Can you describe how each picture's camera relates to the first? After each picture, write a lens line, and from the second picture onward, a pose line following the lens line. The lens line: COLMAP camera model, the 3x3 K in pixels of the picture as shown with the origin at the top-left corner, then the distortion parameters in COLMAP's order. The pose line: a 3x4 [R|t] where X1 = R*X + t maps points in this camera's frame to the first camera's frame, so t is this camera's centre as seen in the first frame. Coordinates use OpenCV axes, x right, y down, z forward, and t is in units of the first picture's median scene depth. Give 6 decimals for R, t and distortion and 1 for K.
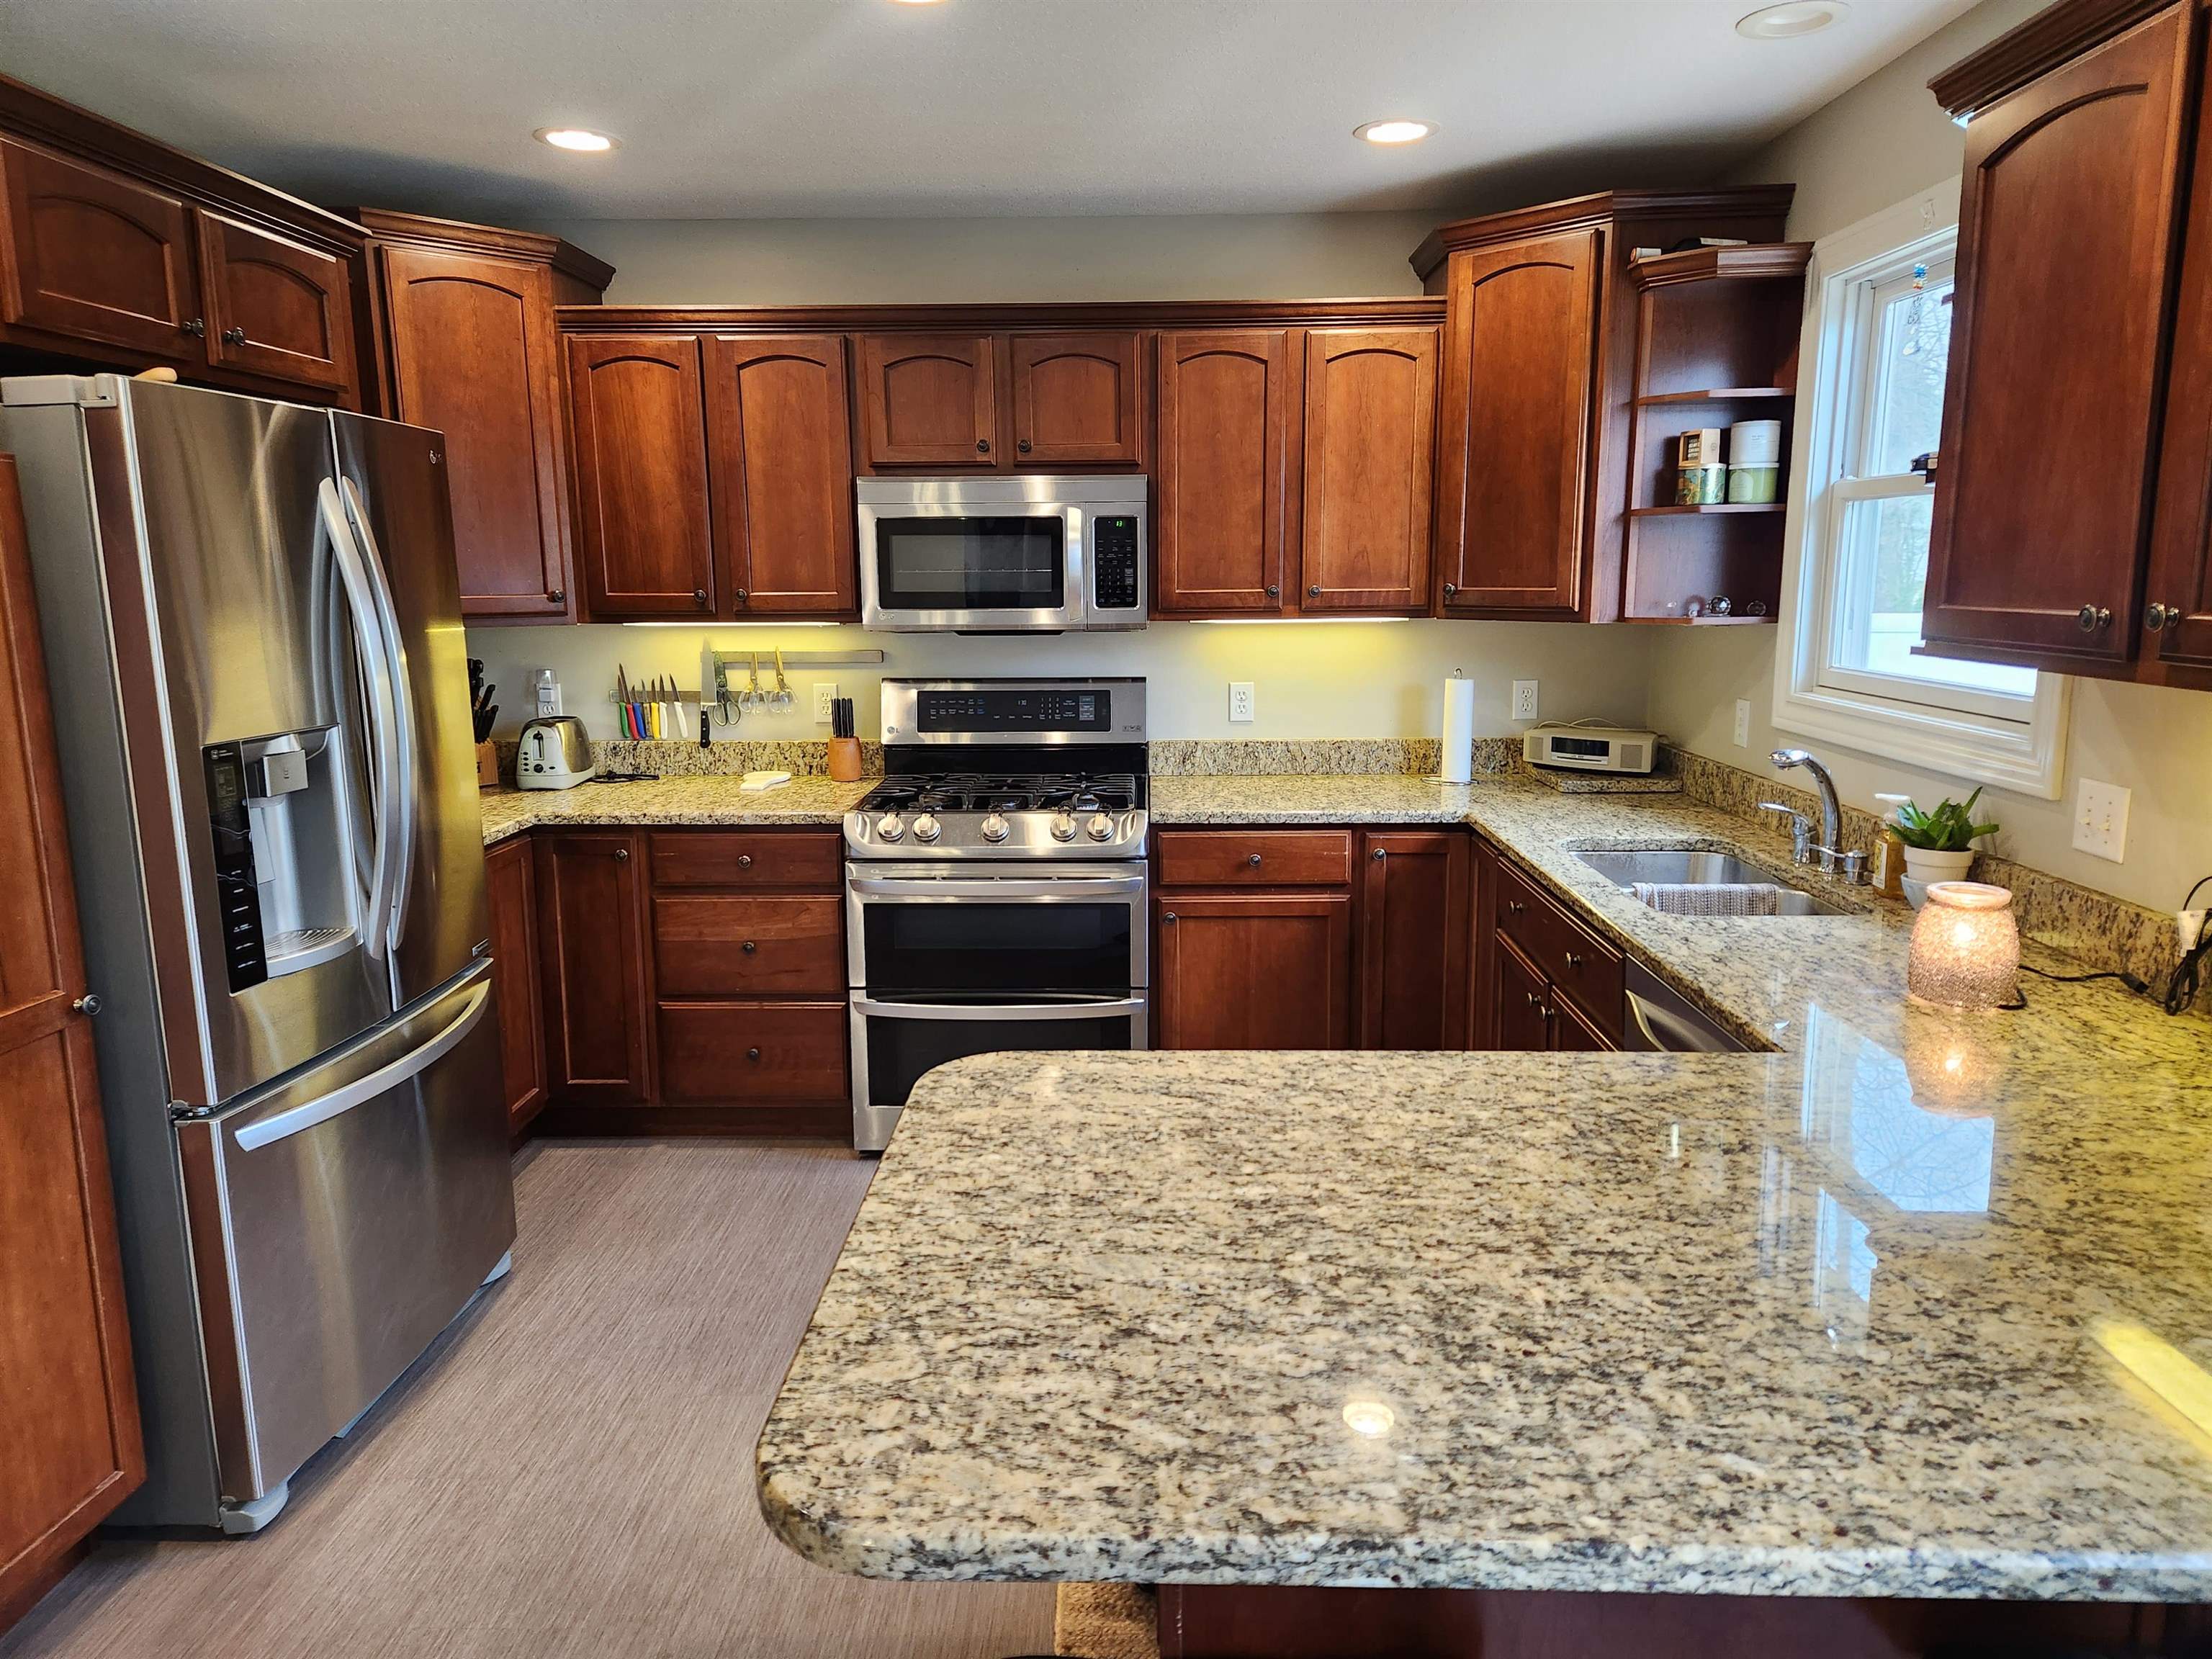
lens RADIAL K [[1468.0, 0, 1101.6], [0, 1468.0, 821.5], [0, 0, 1]] dist [0.082066, -0.067477]
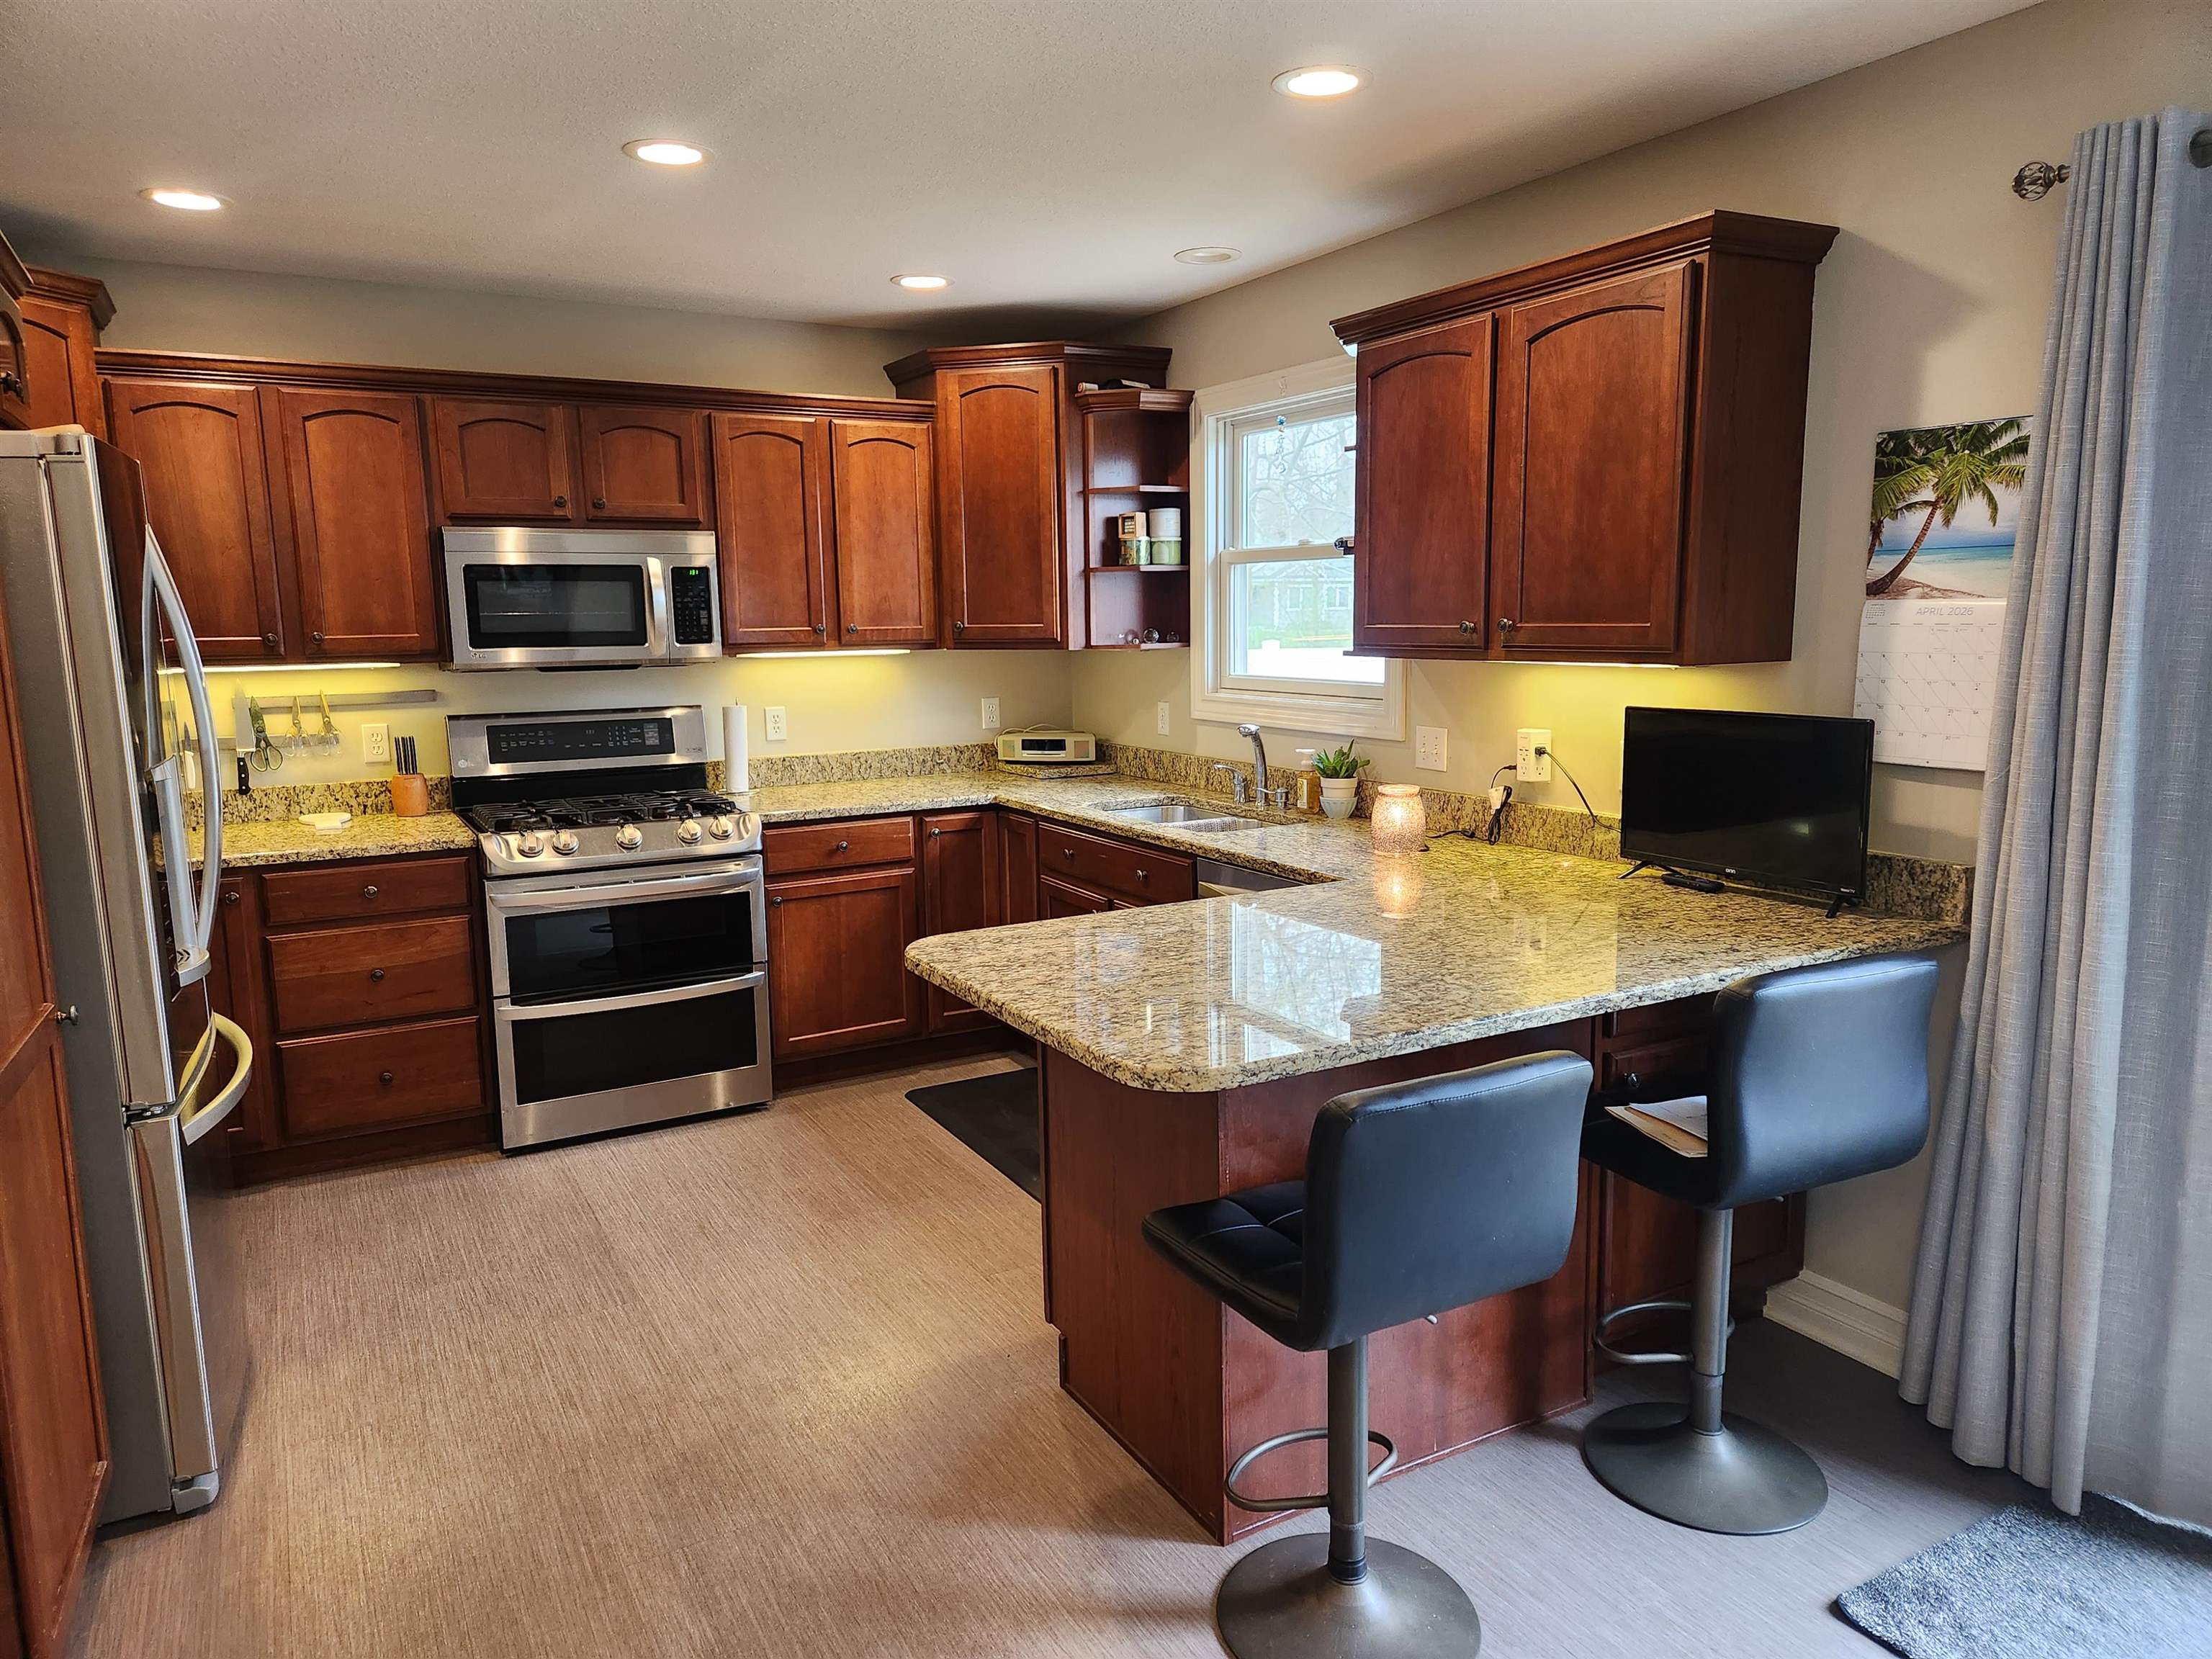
lens RADIAL K [[1477.8, 0, 1098.0], [0, 1477.8, 835.5], [0, 0, 1]] dist [0.073113, -0.053510]
pose [[0.857709, -0.083750, 0.507268, -0.330715], [0.097465, 0.995239, -0.000484, 0.037565], [-0.504812, 0.049856, 0.861788, -0.170594]]
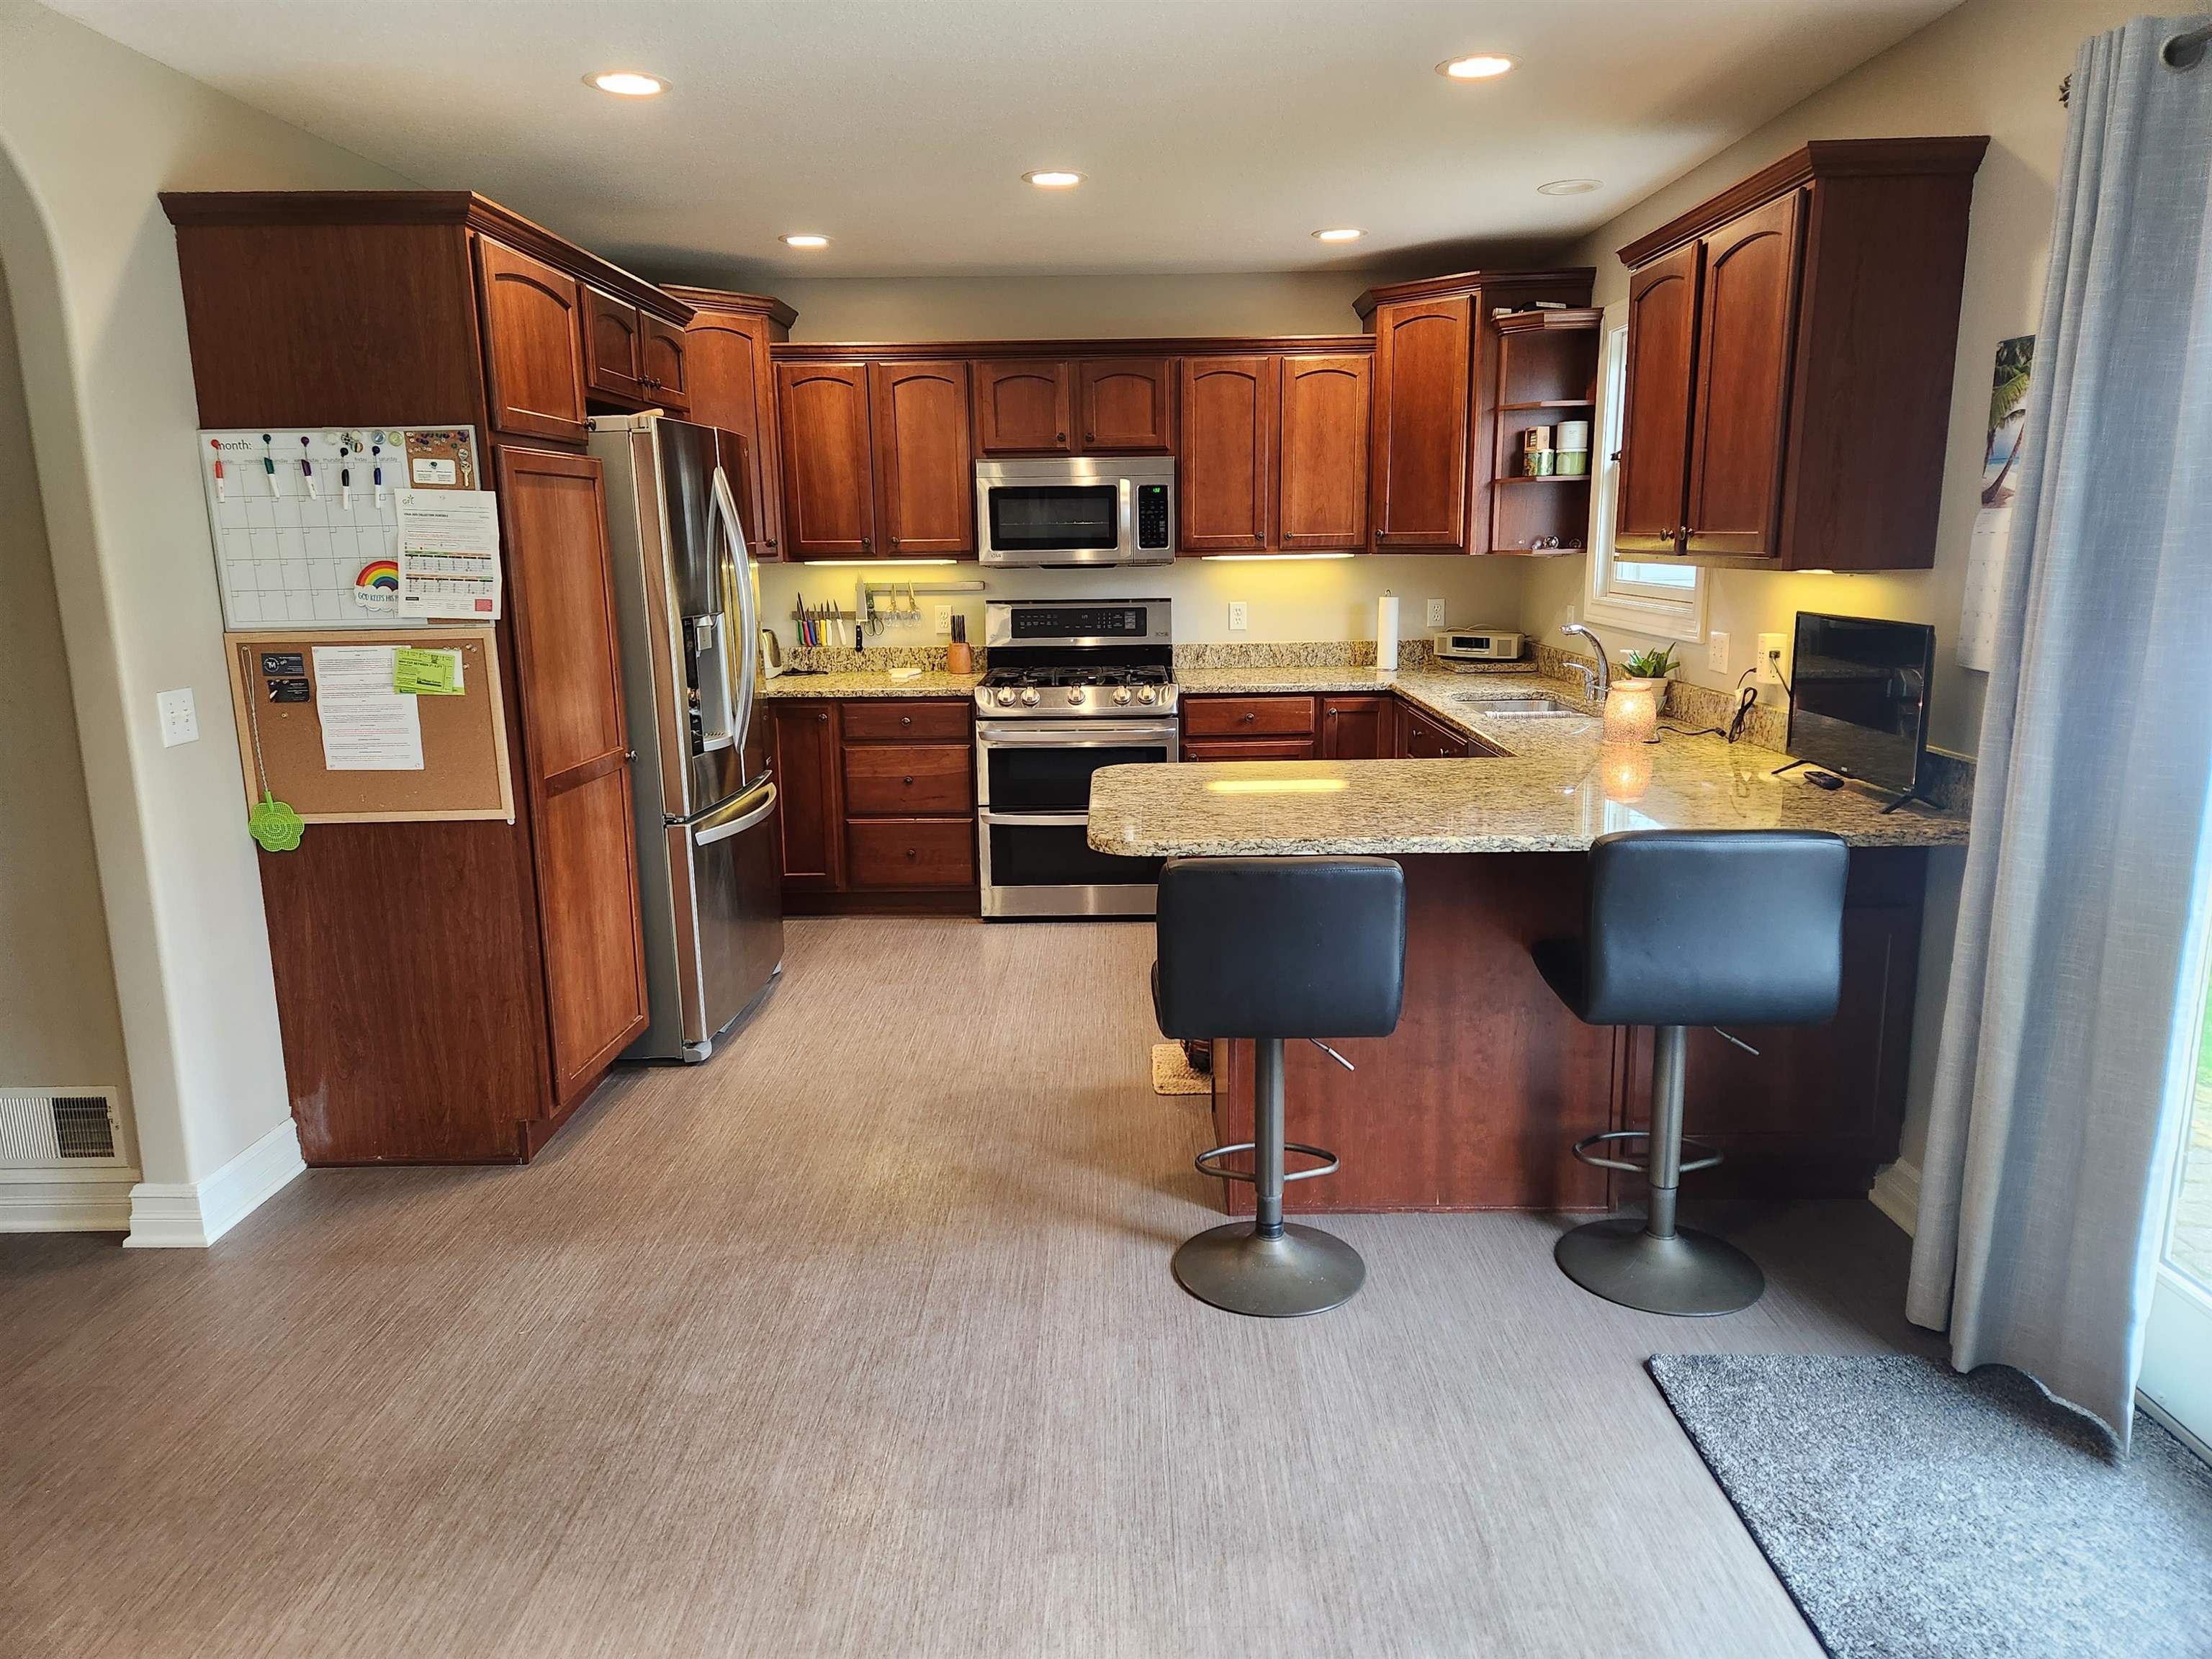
lens RADIAL K [[1477.8, 0, 1098.0], [0, 1477.8, 835.5], [0, 0, 1]] dist [0.073113, -0.053510]
pose [[0.999830, -0.009404, 0.015889, -0.072317], [0.008916, 0.999495, 0.030513, 0.096313], [-0.016168, -0.030366, 0.999408, -0.487897]]
